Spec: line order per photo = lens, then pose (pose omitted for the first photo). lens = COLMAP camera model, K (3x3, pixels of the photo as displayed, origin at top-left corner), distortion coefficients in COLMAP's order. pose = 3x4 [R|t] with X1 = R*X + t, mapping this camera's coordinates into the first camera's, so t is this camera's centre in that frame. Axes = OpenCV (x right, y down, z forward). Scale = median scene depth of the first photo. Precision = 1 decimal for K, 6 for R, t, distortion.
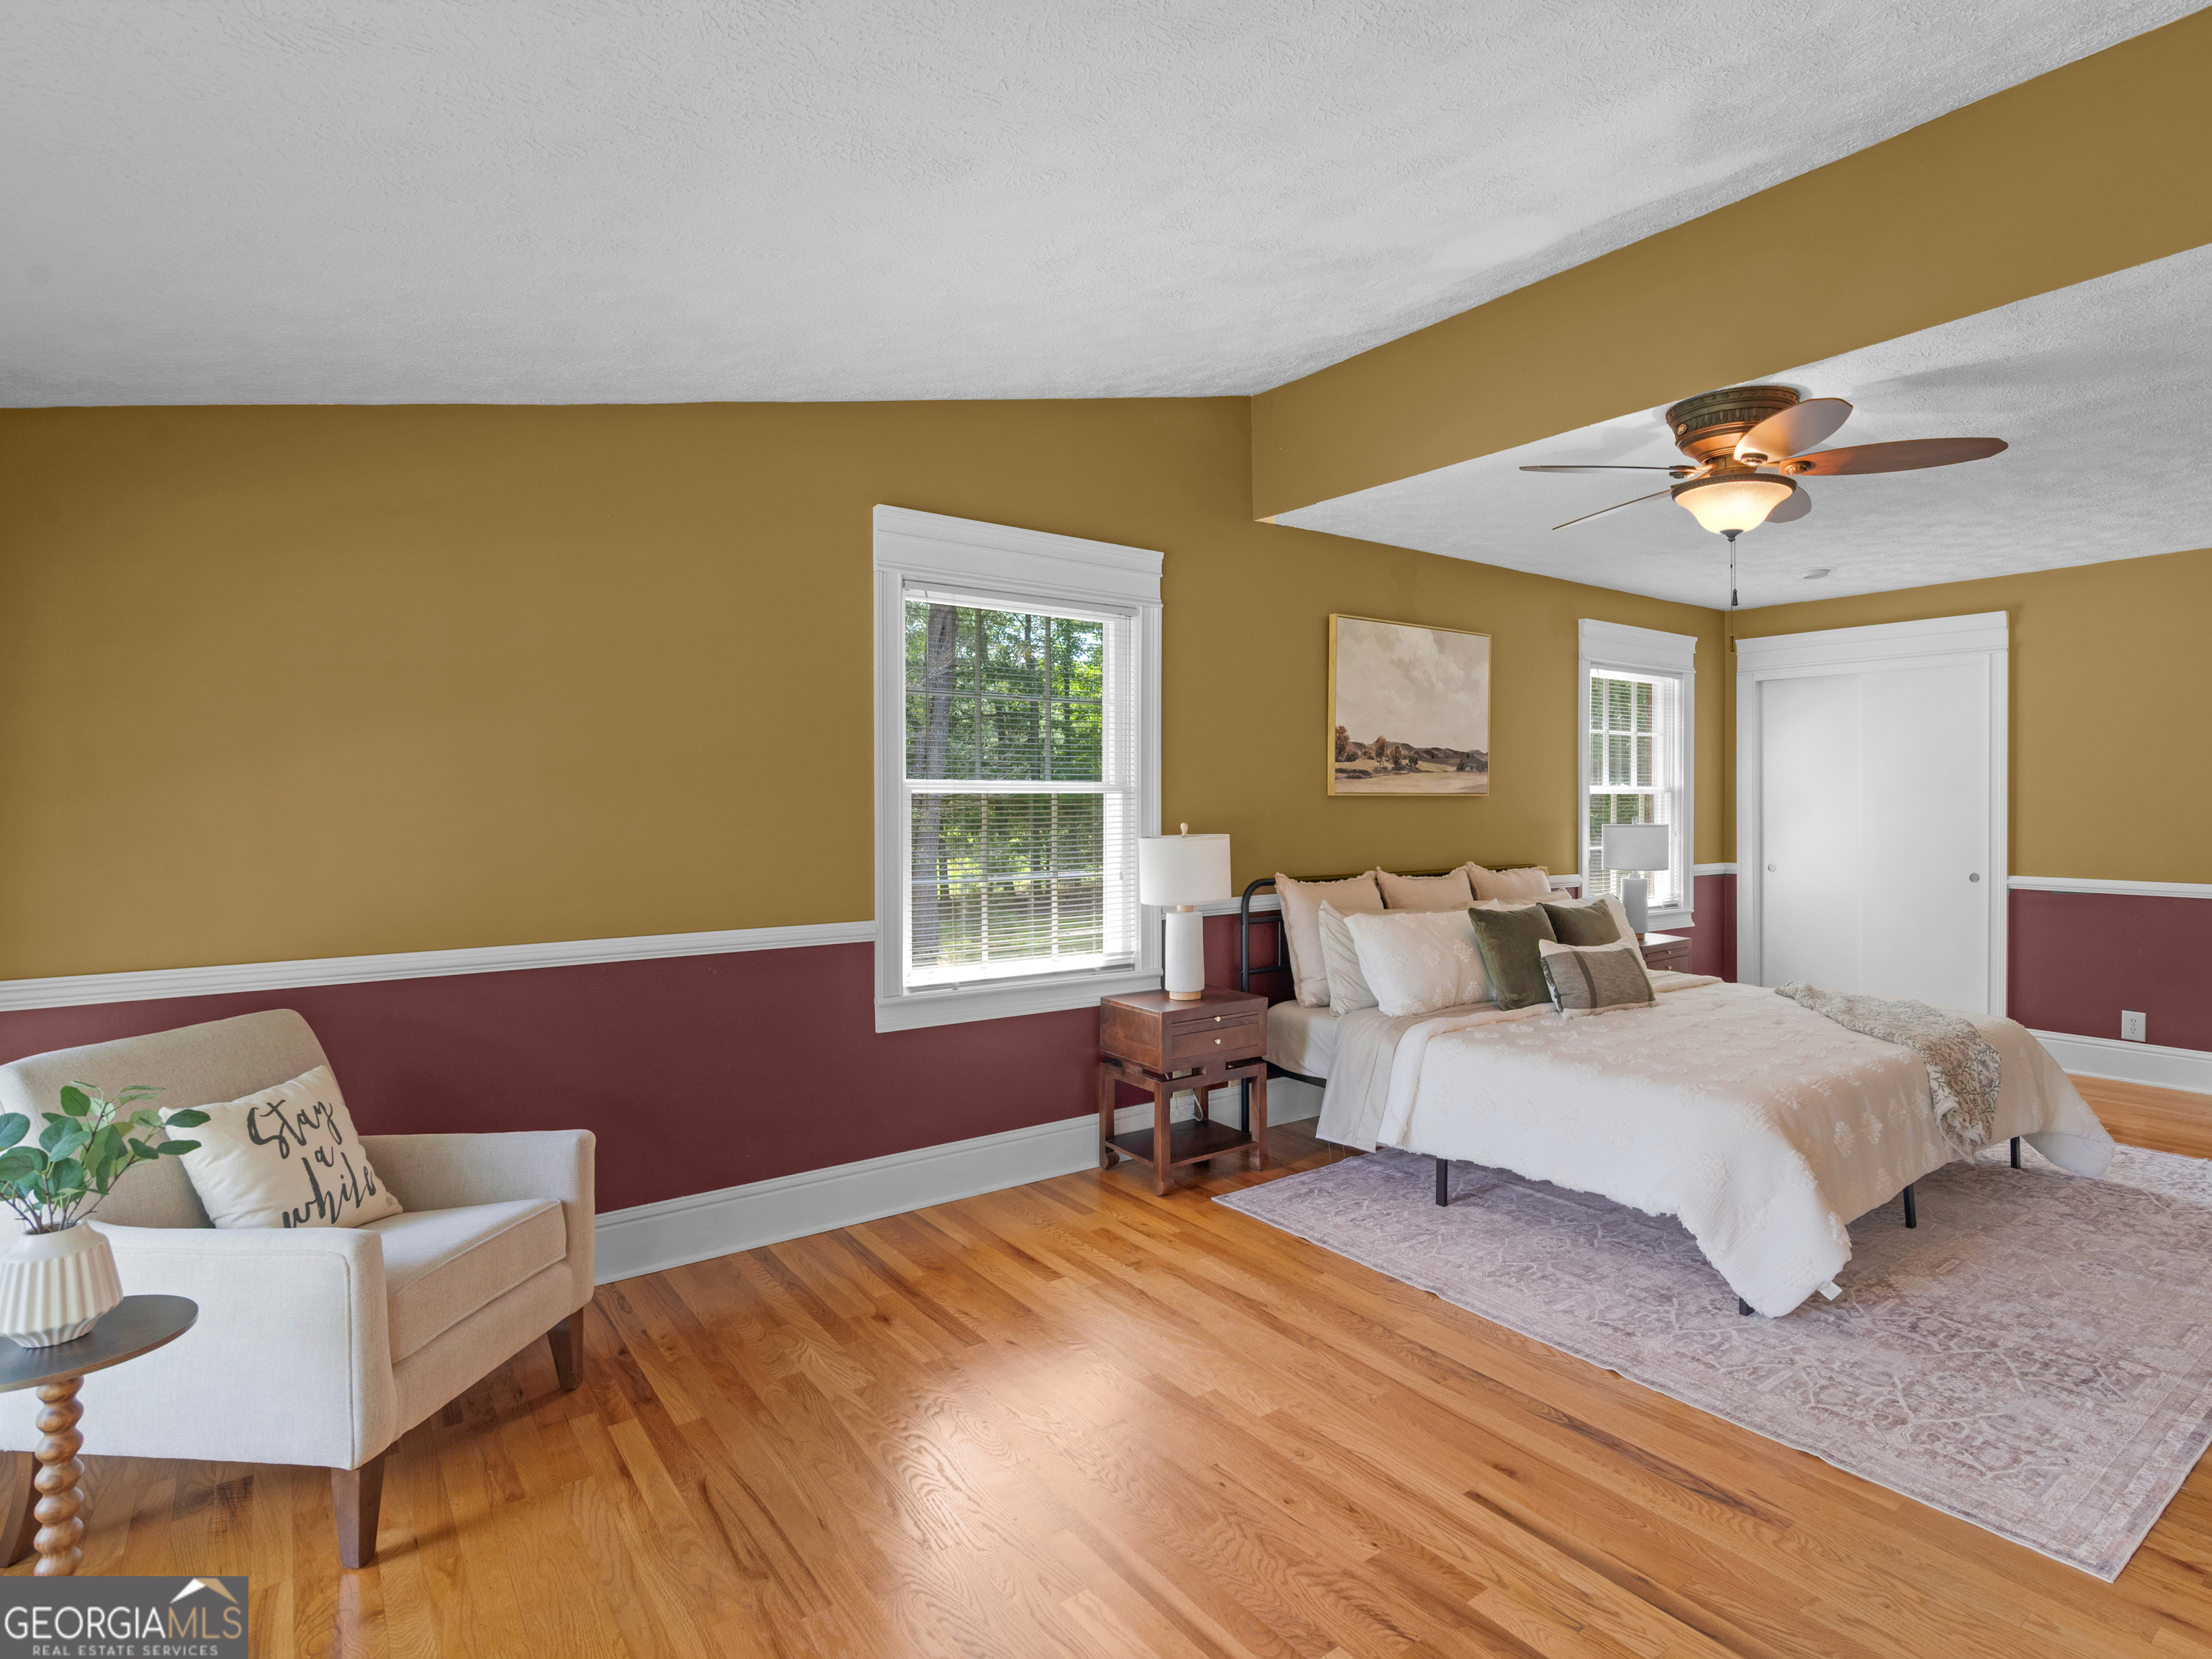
lens RADIAL K [[1196.2, 0, 1113.0], [0, 1196.2, 819.8], [0, 0, 1]] dist [0.002300, 0.000995]
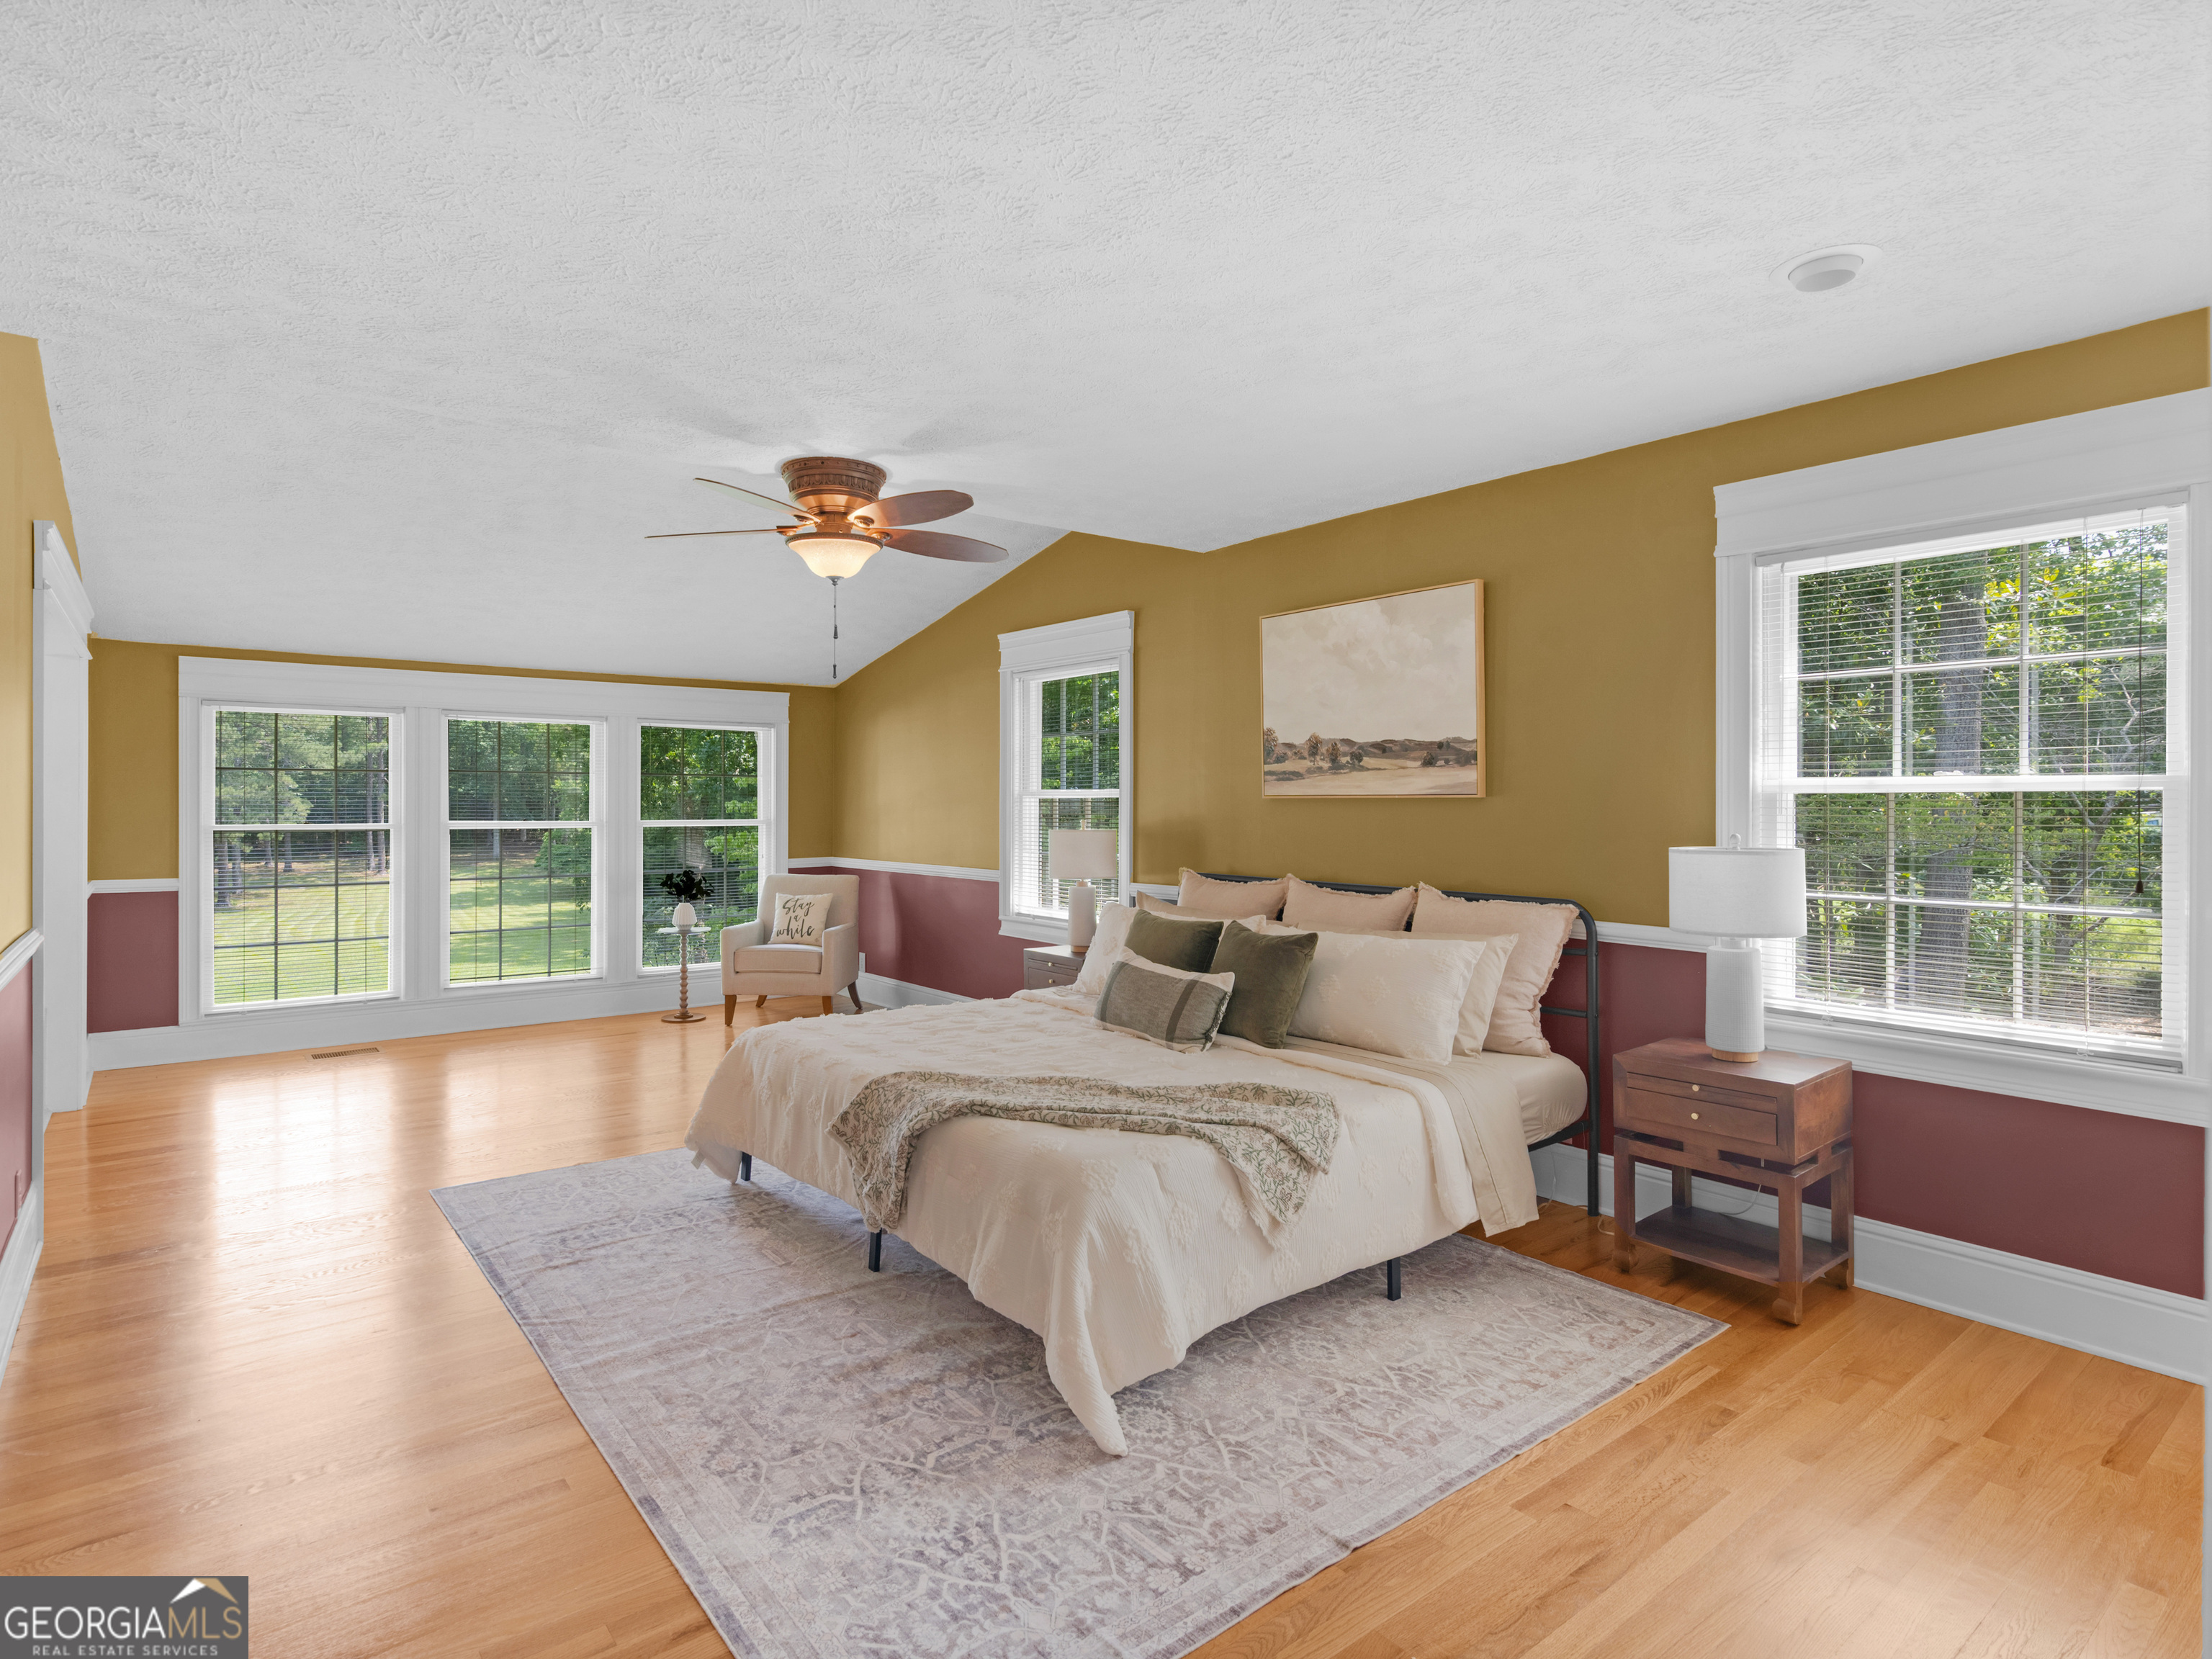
lens RADIAL K [[1145.1, 0, 1112.2], [0, 1145.1, 817.1], [0, 0, 1]] dist [0.007032, 0.001017]
pose [[0.029079, 0.011173, -0.999515, 1.092222], [-0.019257, 0.999758, 0.010615, -0.011945], [0.999392, 0.018939, 0.029287, 0.815244]]
